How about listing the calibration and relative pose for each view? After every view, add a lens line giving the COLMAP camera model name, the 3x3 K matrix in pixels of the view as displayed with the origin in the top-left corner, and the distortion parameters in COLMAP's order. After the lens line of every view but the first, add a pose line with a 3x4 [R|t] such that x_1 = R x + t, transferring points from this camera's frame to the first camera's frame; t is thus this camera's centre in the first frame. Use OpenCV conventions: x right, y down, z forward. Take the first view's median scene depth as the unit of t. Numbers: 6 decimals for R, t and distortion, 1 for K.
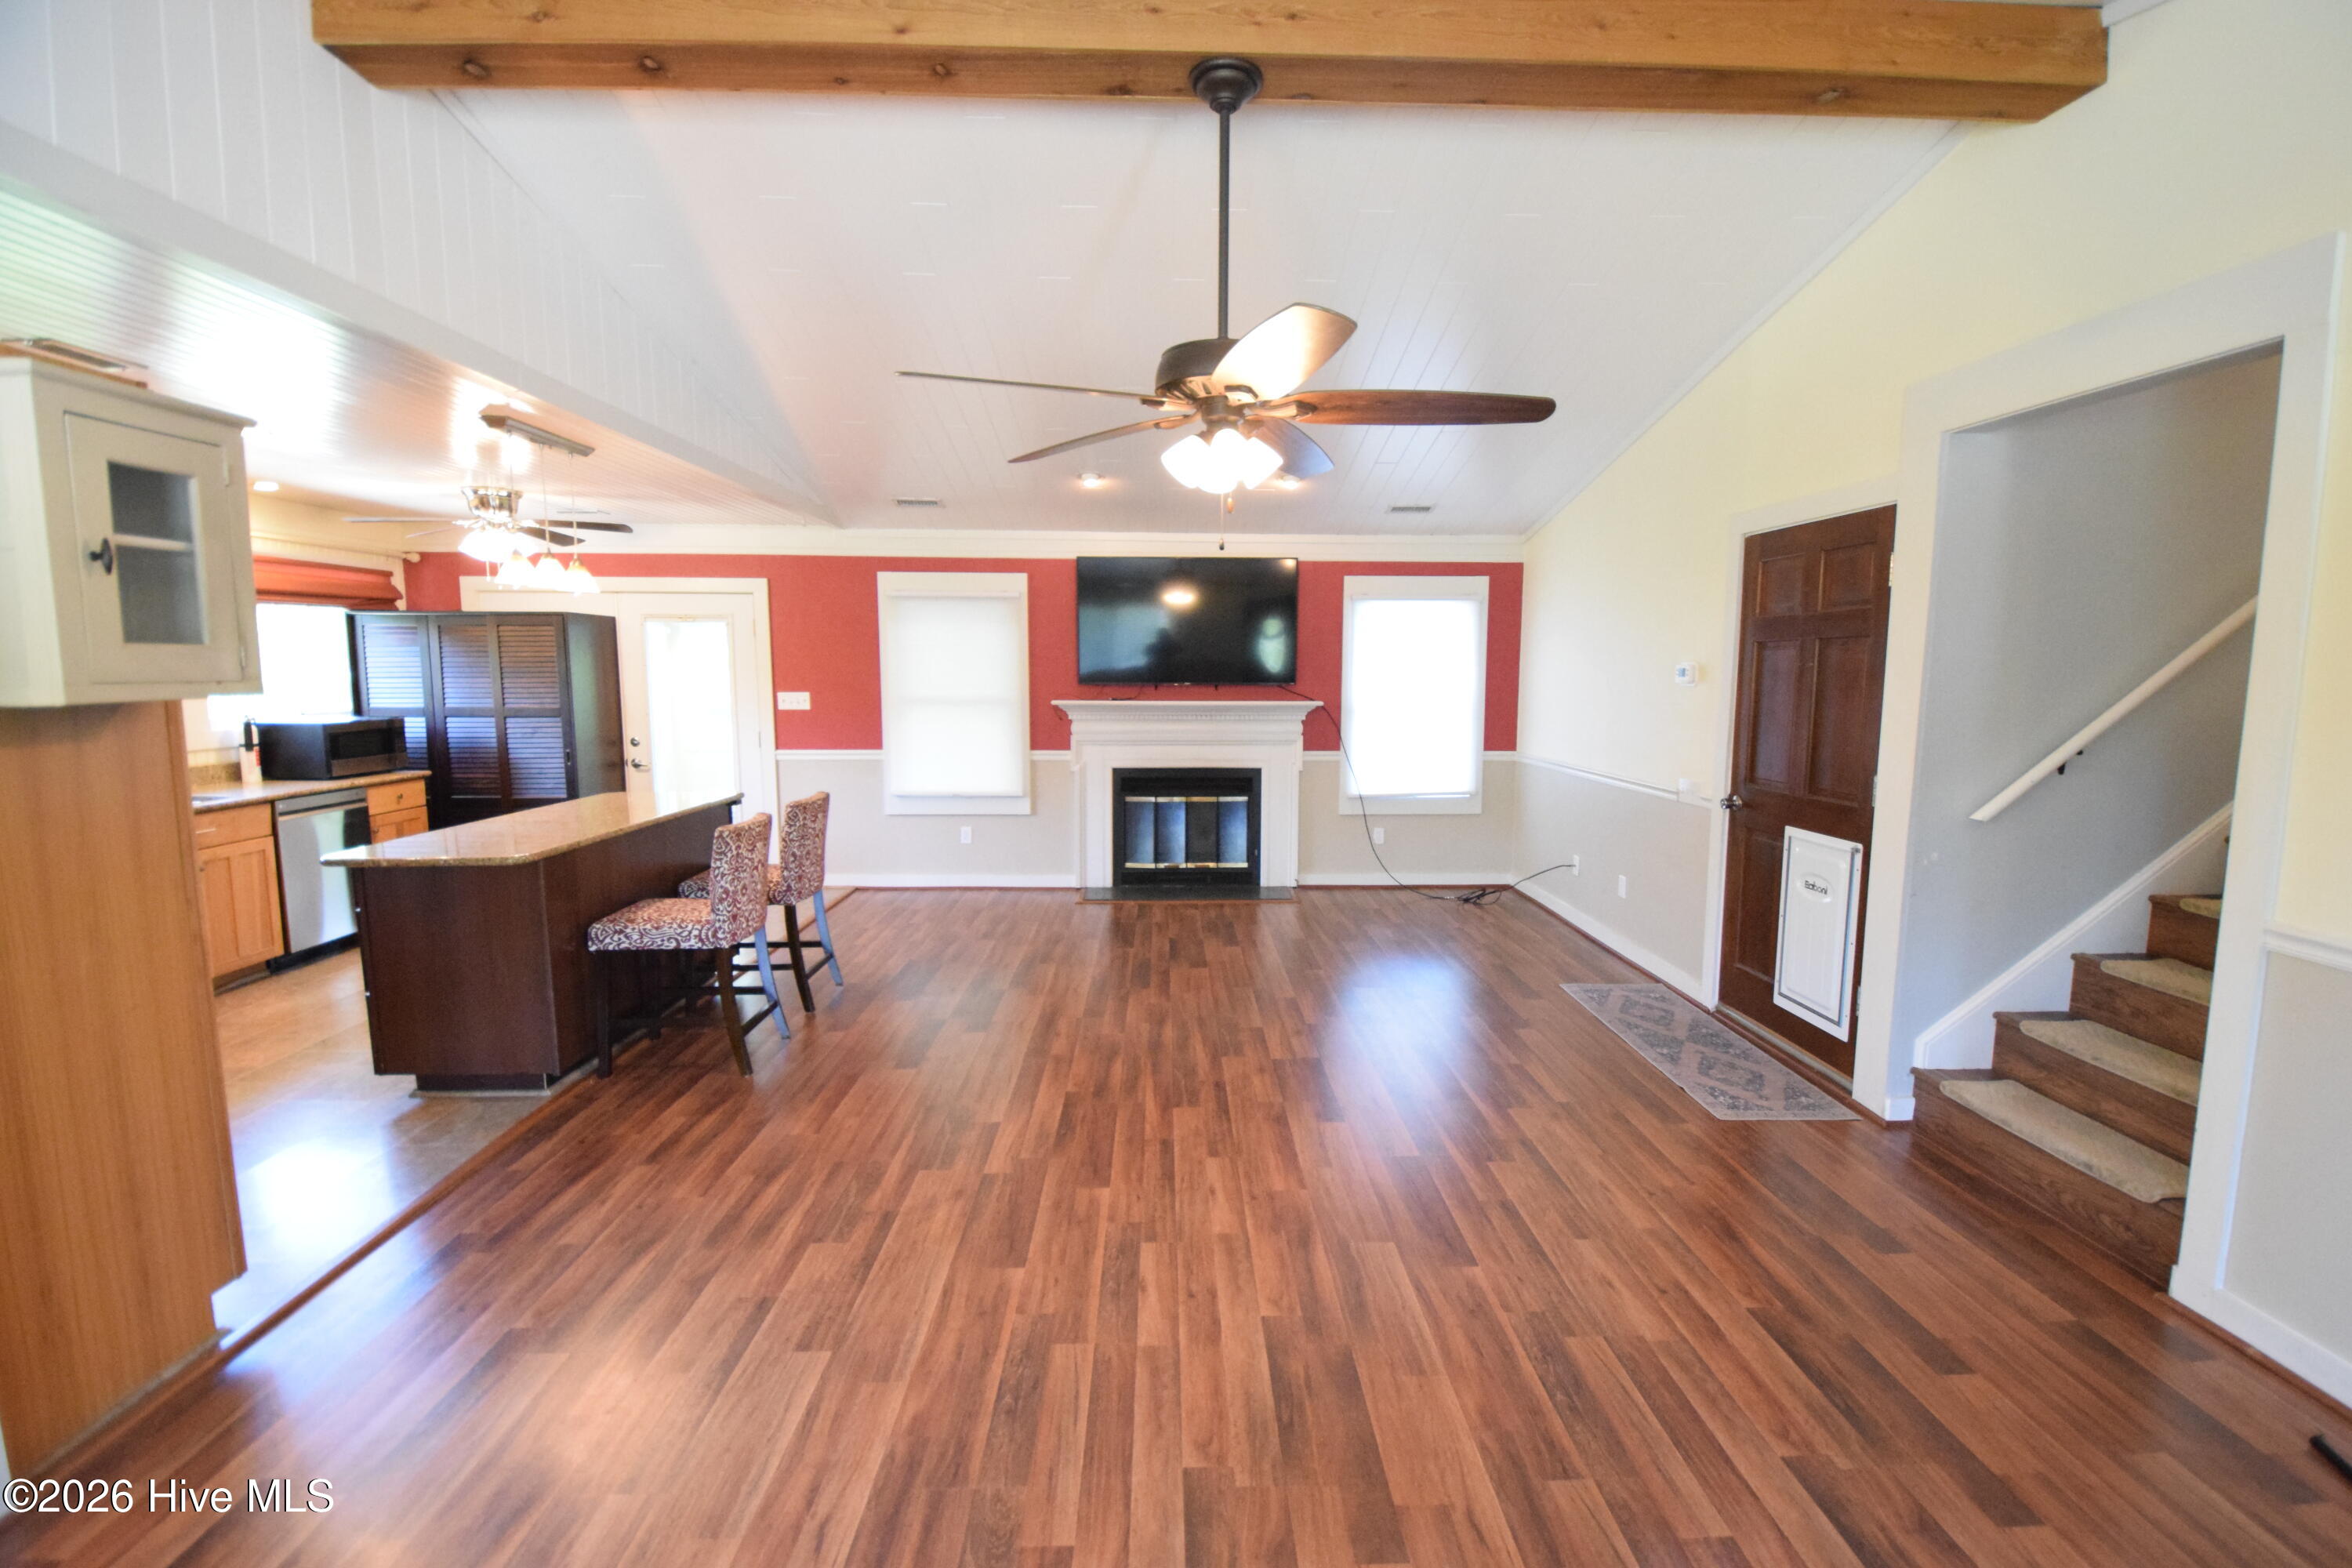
lens RADIAL K [[1023.8, 0, 1199.4], [0, 1023.8, 782.3], [0, 0, 1]] dist [0.021319, -0.026296]
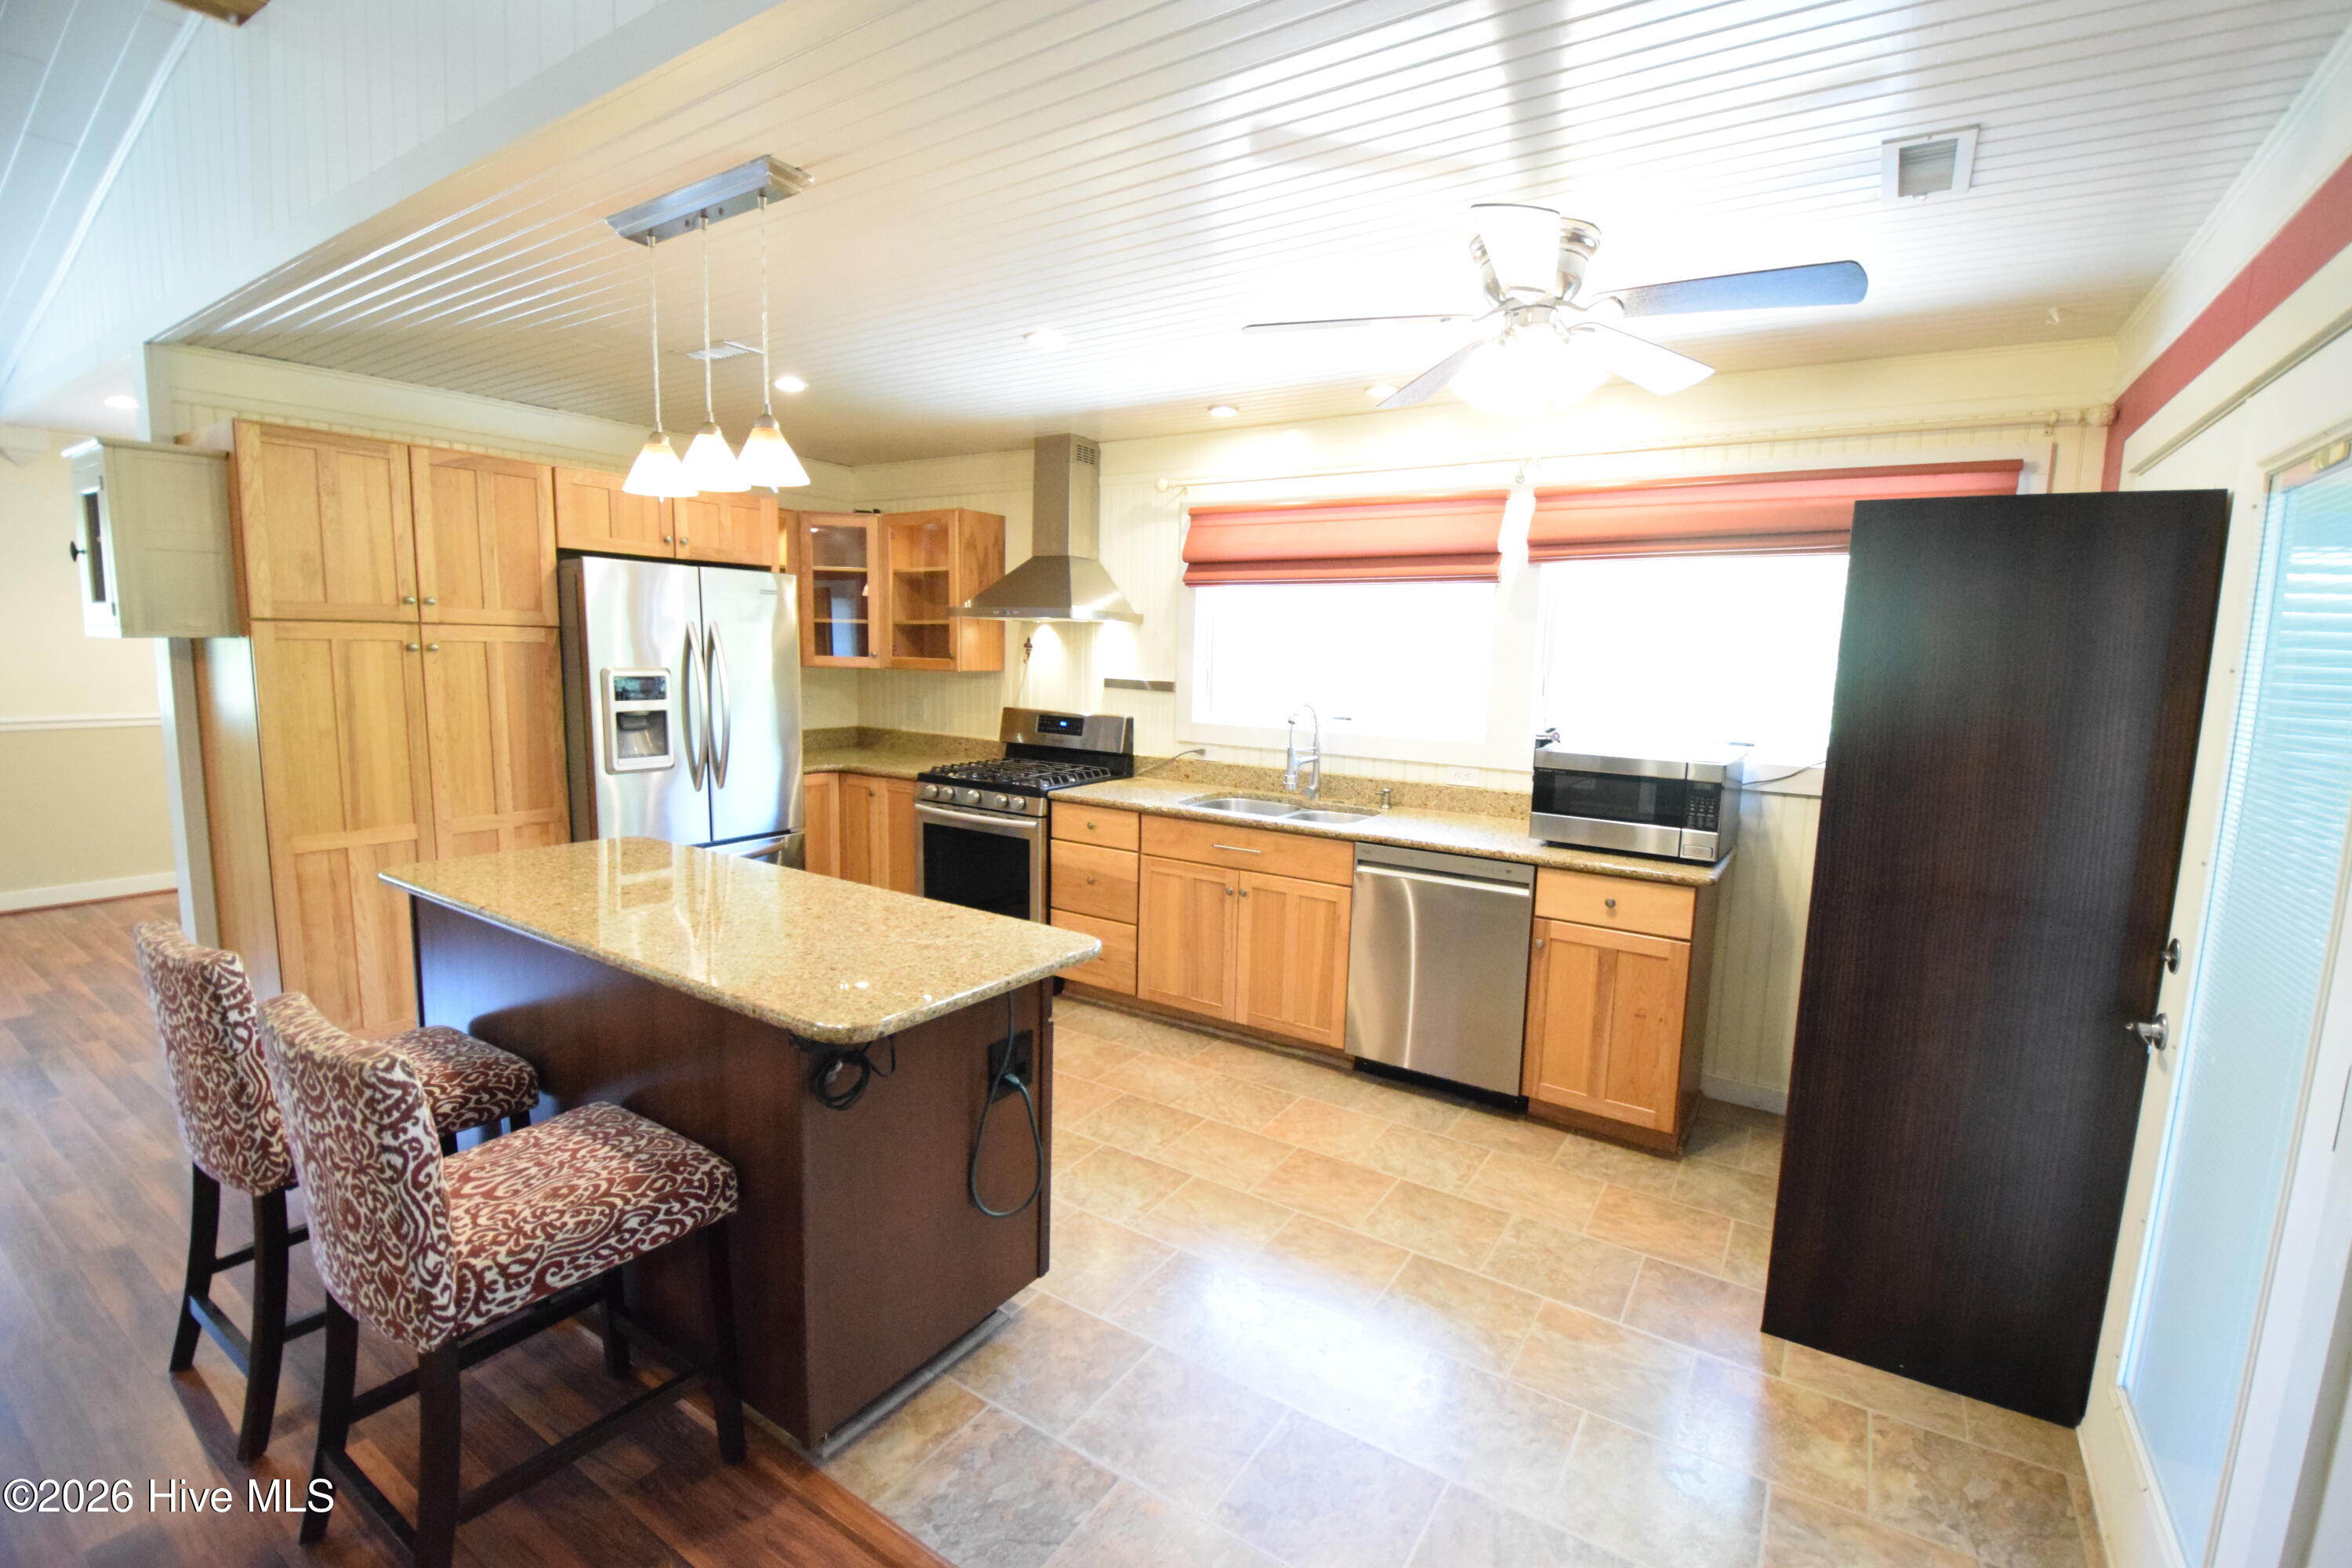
lens RADIAL K [[1023.8, 0, 1199.4], [0, 1023.8, 782.3], [0, 0, 1]] dist [0.021319, -0.026296]
pose [[-0.571516, 0.087580, -0.815904, -0.208327], [-0.120497, 0.974553, 0.189015, -0.112838], [0.811696, 0.206339, -0.546420, 1.017340]]
